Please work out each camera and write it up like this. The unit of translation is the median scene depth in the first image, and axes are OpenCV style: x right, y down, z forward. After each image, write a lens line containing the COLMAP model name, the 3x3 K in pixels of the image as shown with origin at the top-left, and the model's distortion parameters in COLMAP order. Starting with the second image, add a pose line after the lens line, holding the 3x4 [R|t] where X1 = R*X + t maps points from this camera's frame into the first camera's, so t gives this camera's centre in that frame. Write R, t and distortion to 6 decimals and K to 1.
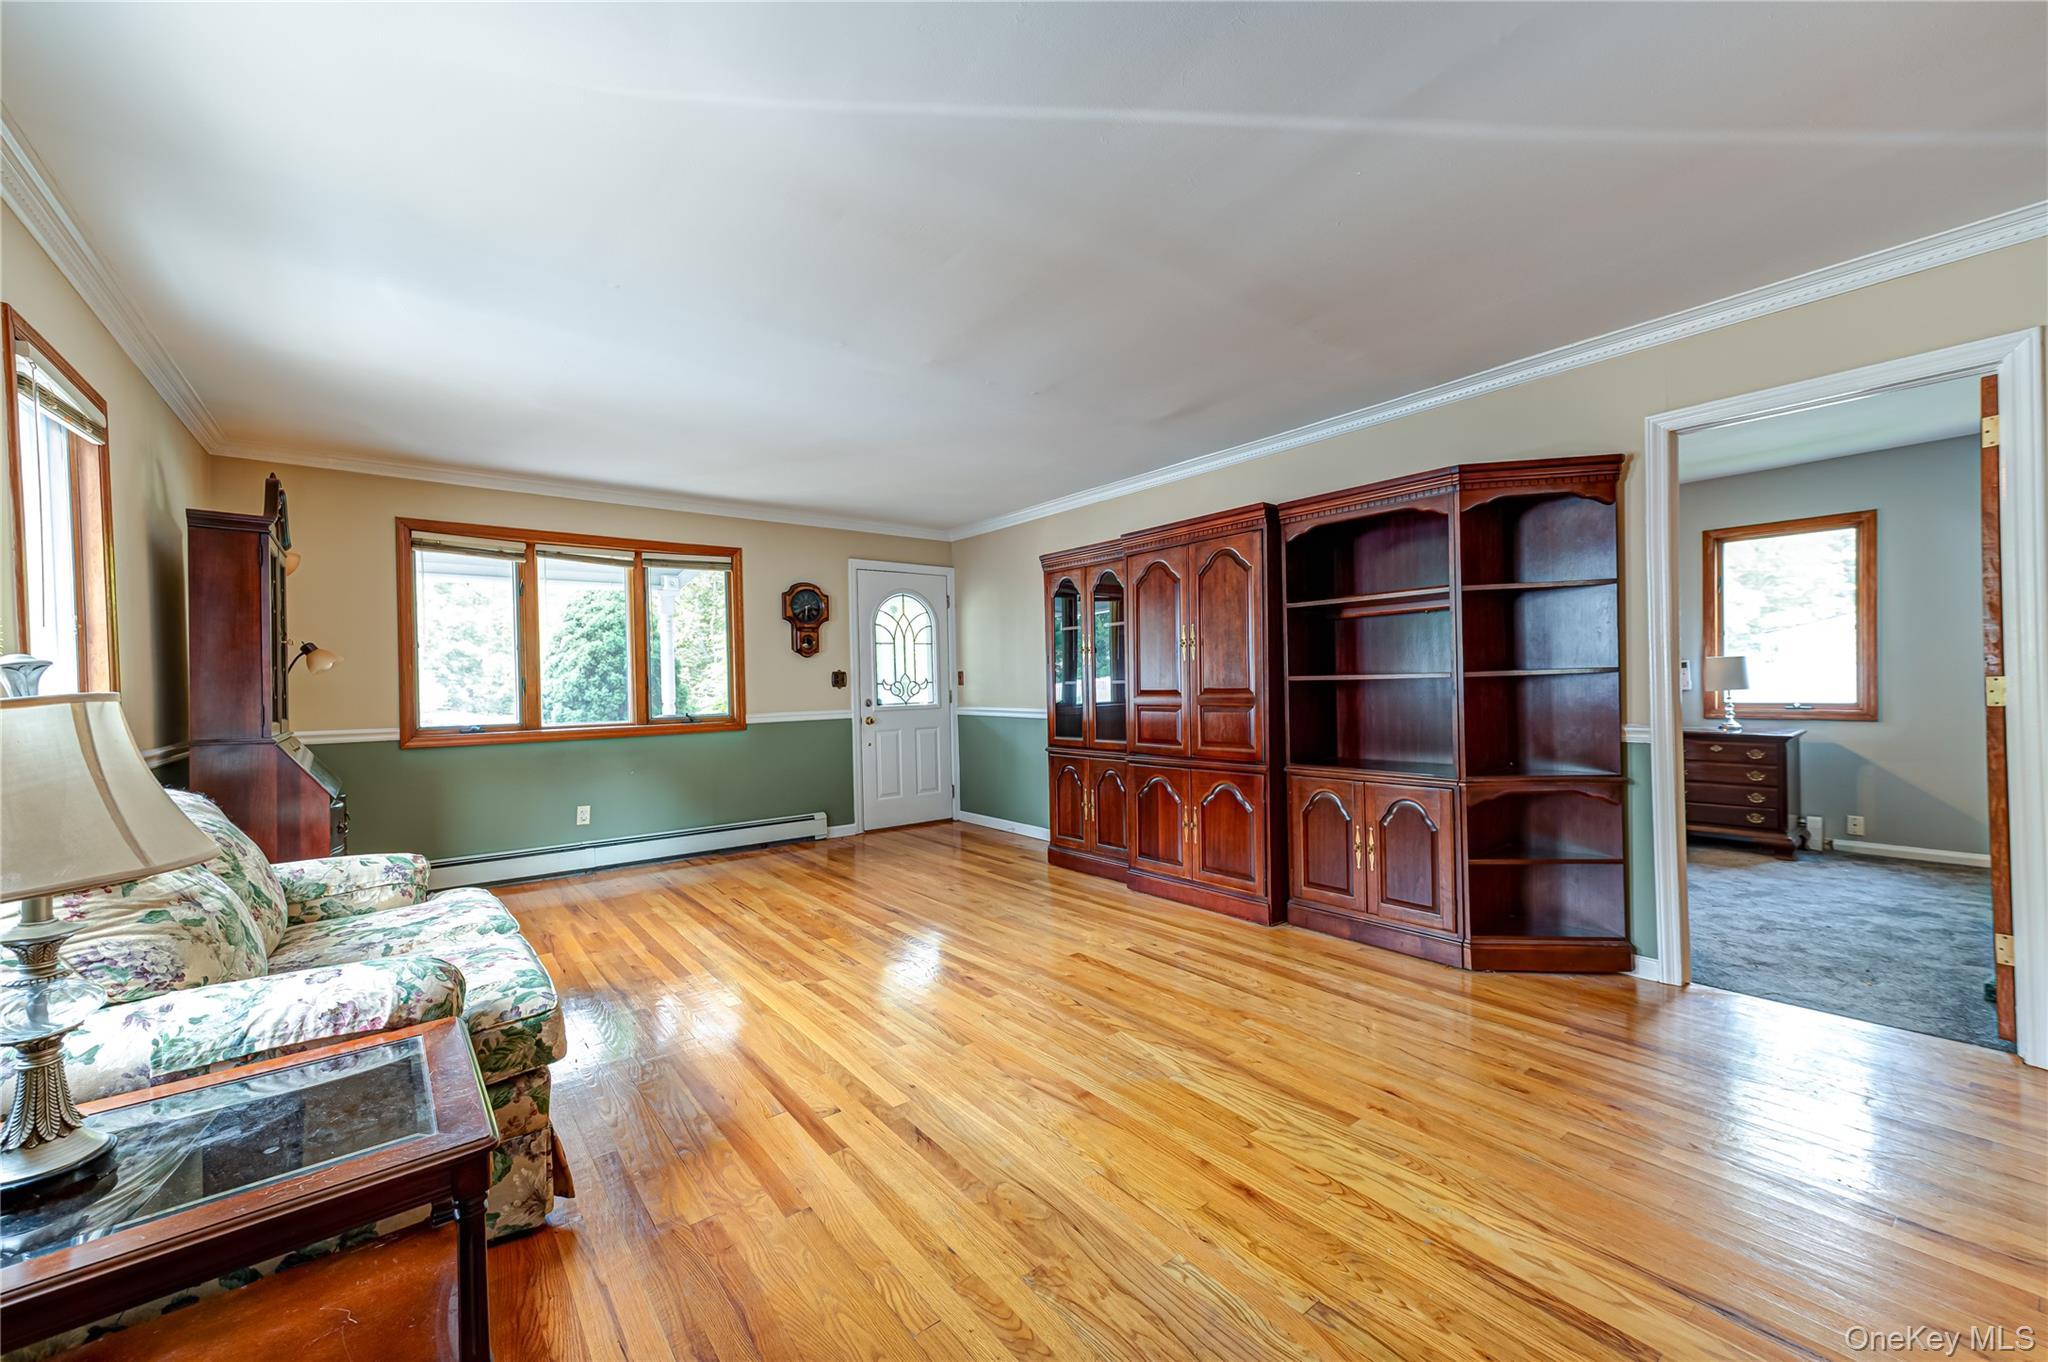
lens RADIAL K [[794.3, 0, 1023.9], [0, 794.3, 693.6], [0, 0, 1]] dist [0.011397, -0.001684]
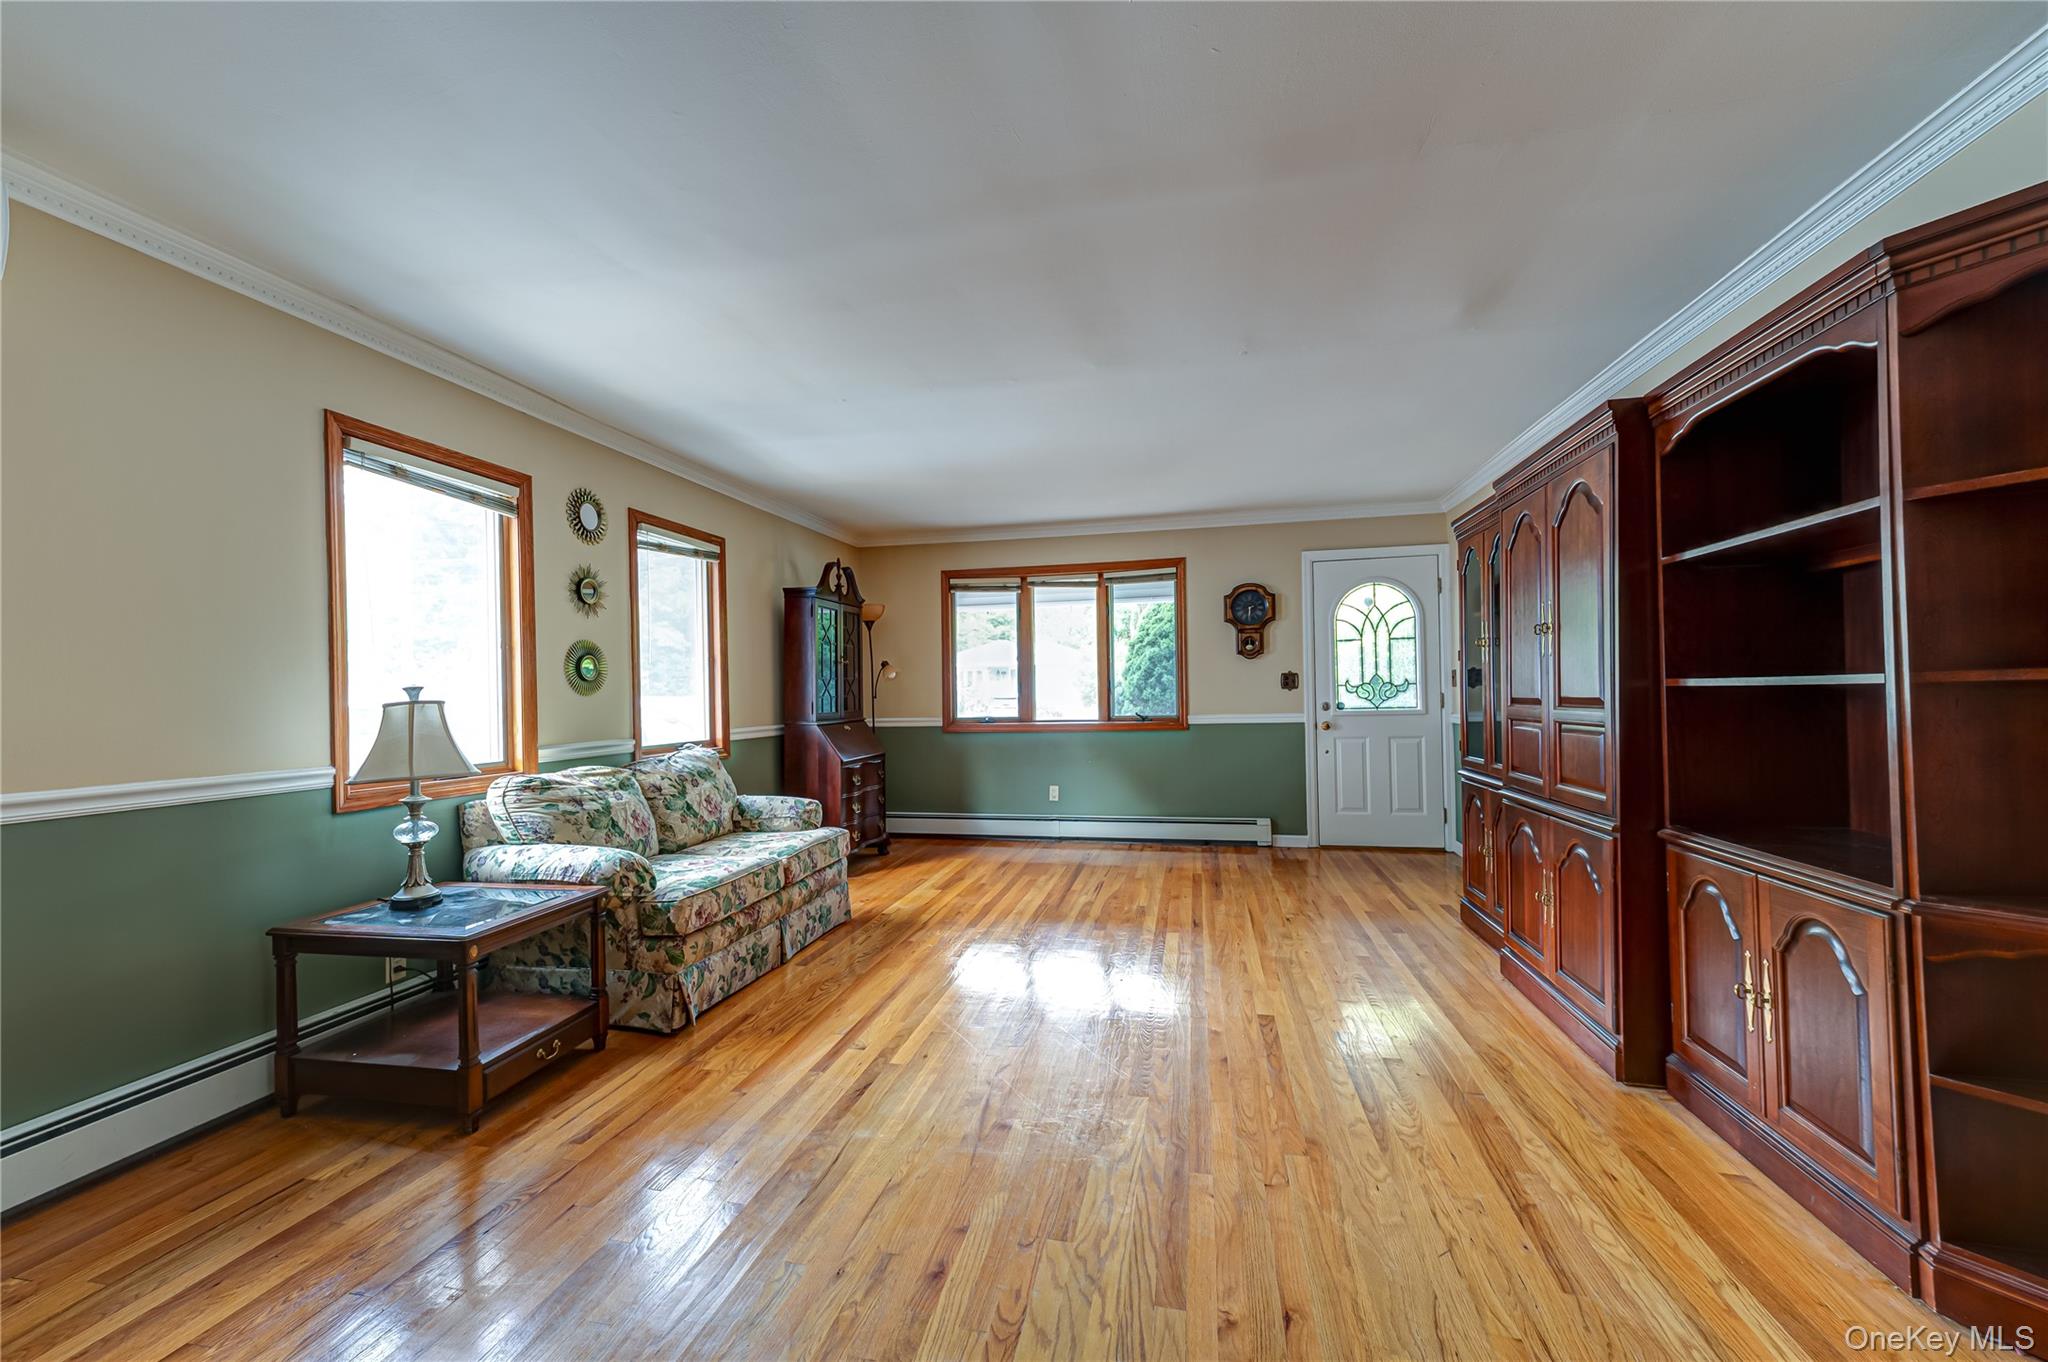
lens RADIAL K [[794.3, 0, 1016.6], [0, 794.3, 690.8], [0, 0, 1]] dist [0.011397, -0.001684]
pose [[0.634505, 0.005062, -0.772902, 0.380732], [-0.004523, 0.999986, 0.002837, -0.009404], [0.772906, 0.001695, 0.634519, 0.188487]]
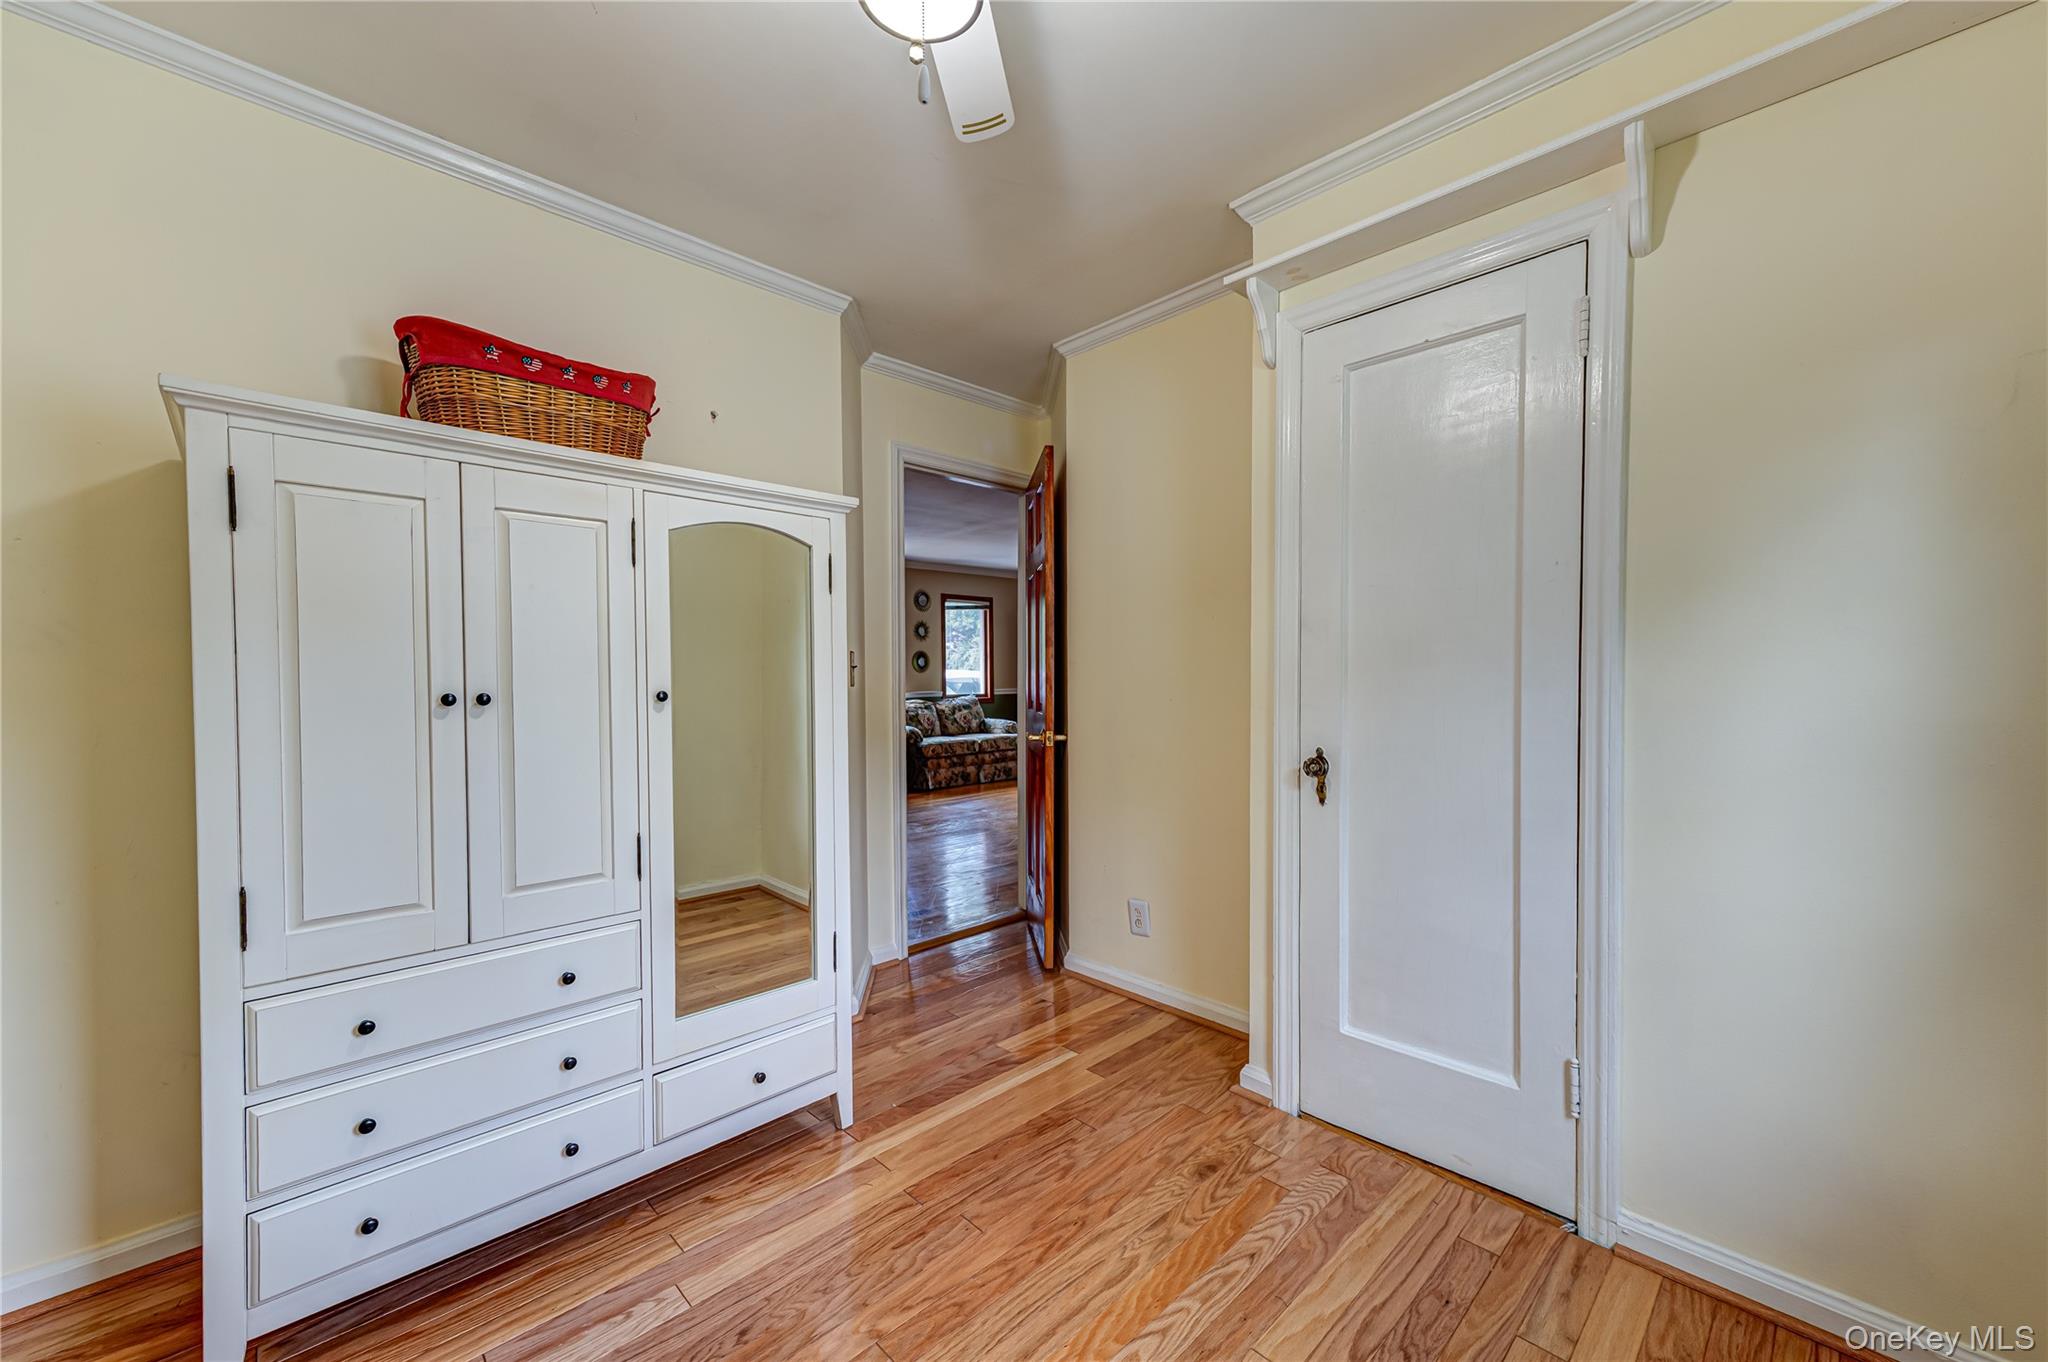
lens RADIAL K [[794.3, 0, 1024.1], [0, 794.3, 691.8], [0, 0, 1]] dist [0.011397, -0.001684]
pose [[0.104225, 0.038452, -0.993810, 1.448293], [-0.009453, 0.999245, 0.037671, -0.028972], [0.994509, 0.005468, 0.104510, 0.400032]]
